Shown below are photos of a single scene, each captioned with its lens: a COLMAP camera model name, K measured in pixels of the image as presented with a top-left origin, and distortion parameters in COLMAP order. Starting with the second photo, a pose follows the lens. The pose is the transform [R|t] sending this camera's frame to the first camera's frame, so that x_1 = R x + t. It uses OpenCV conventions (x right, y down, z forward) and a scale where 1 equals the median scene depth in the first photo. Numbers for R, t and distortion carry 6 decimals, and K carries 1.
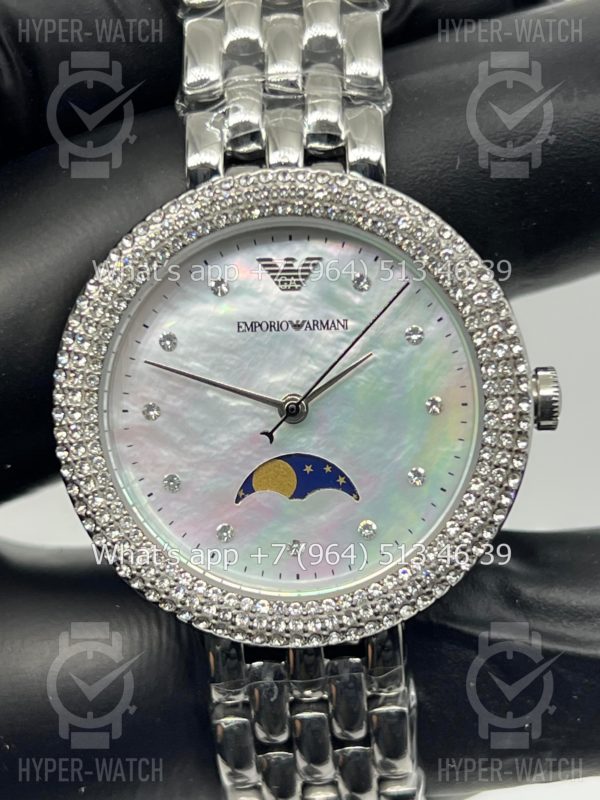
lens RADIAL K [[1987.7, 0, 287.0], [0, 1987.7, 405.3], [0, 0, 1]] dist [0.401098, 0.000000]
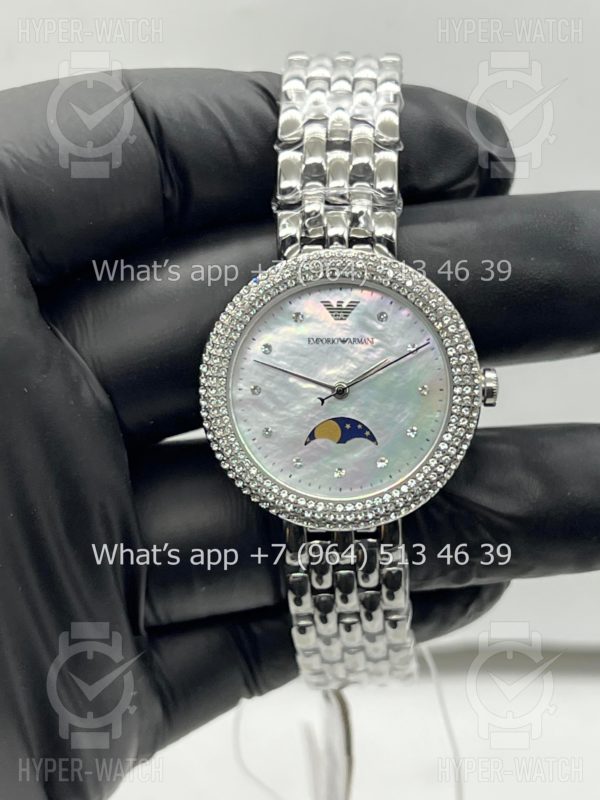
lens RADIAL K [[1987.7, 0, 287.8], [0, 1987.7, 434.8], [0, 0, 1]] dist [0.401098, 0.000000]
pose [[0.999681, 0.020879, 0.014209, -0.064504], [-0.021484, 0.998805, 0.043904, -0.033704], [-0.013275, -0.044195, 0.998935, -0.687475]]
